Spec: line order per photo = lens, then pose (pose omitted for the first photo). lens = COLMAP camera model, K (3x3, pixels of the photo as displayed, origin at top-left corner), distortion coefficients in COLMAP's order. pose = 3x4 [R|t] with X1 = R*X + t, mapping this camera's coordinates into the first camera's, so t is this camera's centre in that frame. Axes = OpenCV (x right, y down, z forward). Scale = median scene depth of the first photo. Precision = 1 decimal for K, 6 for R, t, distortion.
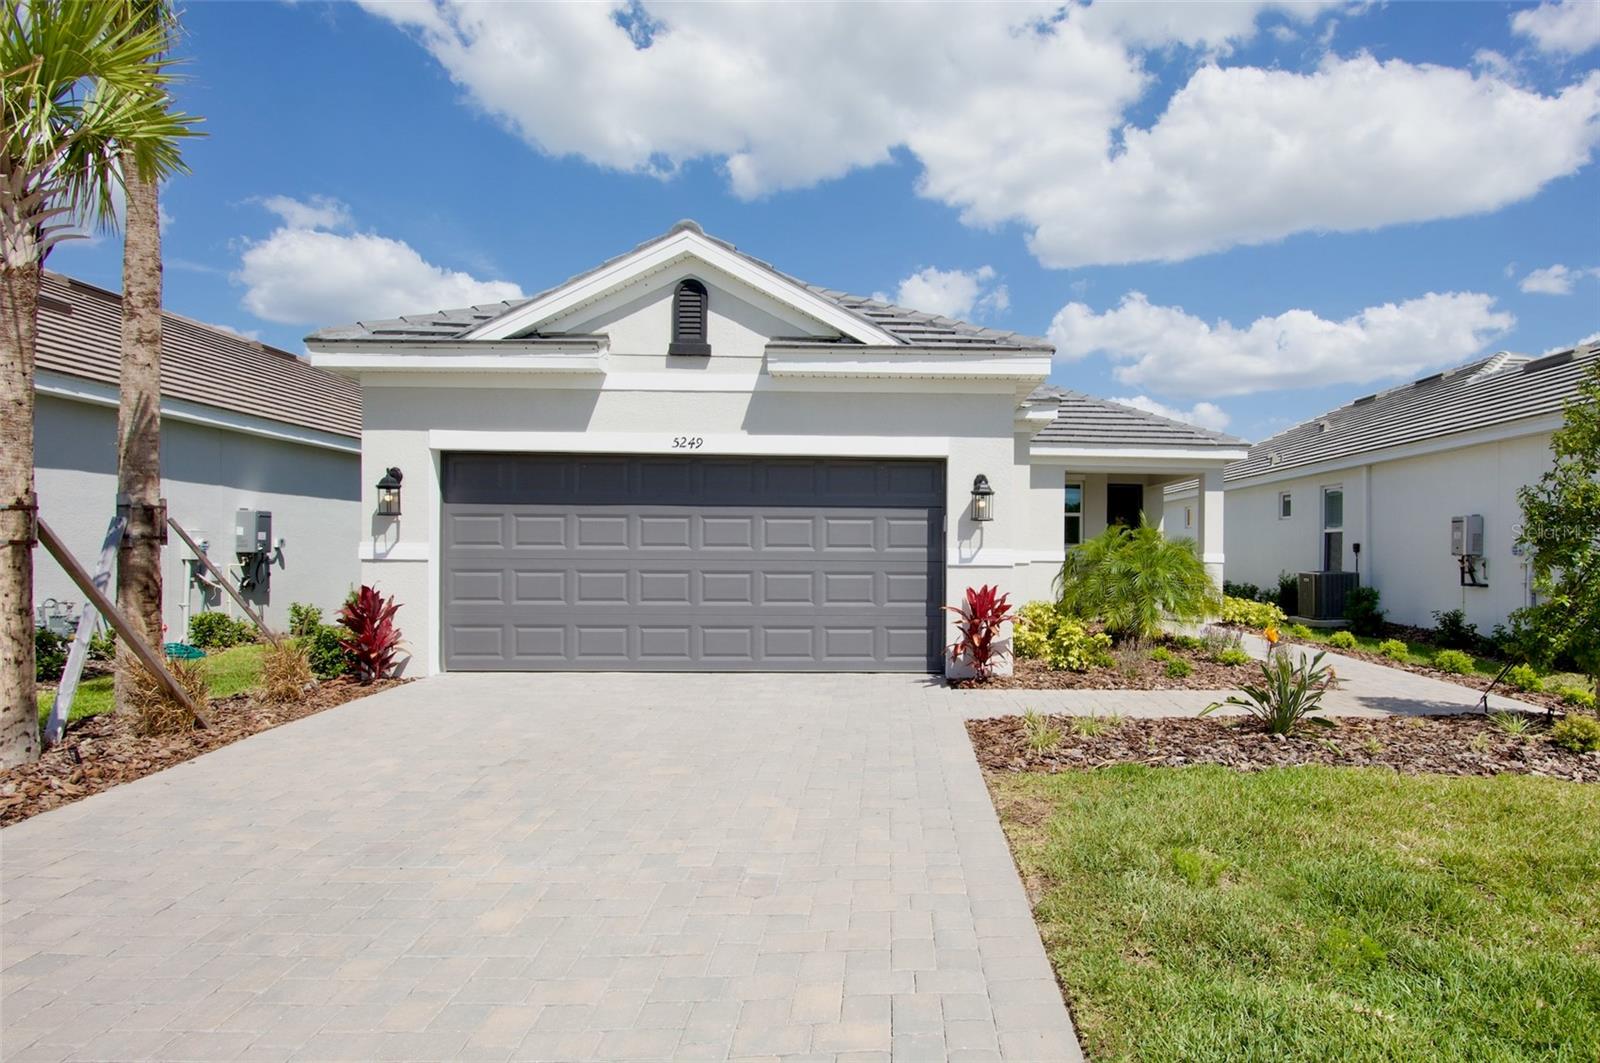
lens RADIAL K [[945.1, 0, 800.0], [0, 945.1, 531.5], [0, 0, 1]] dist [-0.001795, -0.000690]
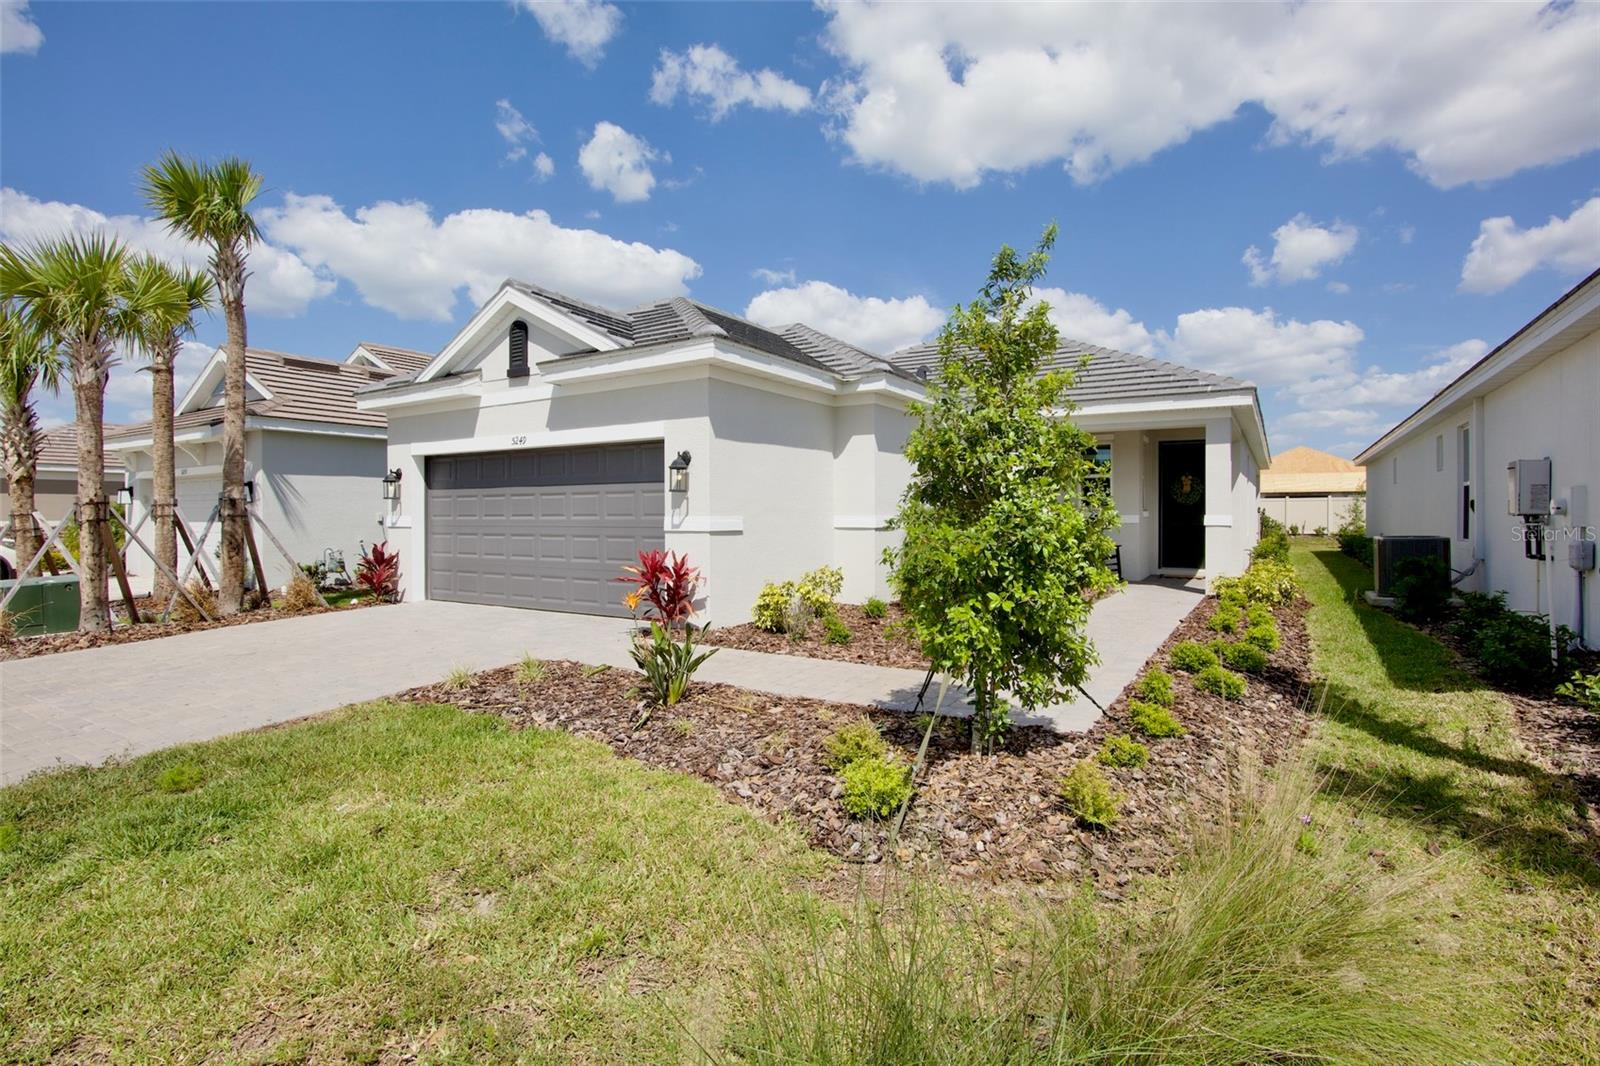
lens RADIAL K [[781.1, 0, 800.0], [0, 781.1, 533.0], [0, 0, 1]] dist [-0.000754, -0.000240]
pose [[0.830579, 0.001459, -0.556898, 0.840434], [0.023018, 0.999052, 0.036946, 0.006768], [0.556424, -0.043505, 0.829758, 0.283646]]
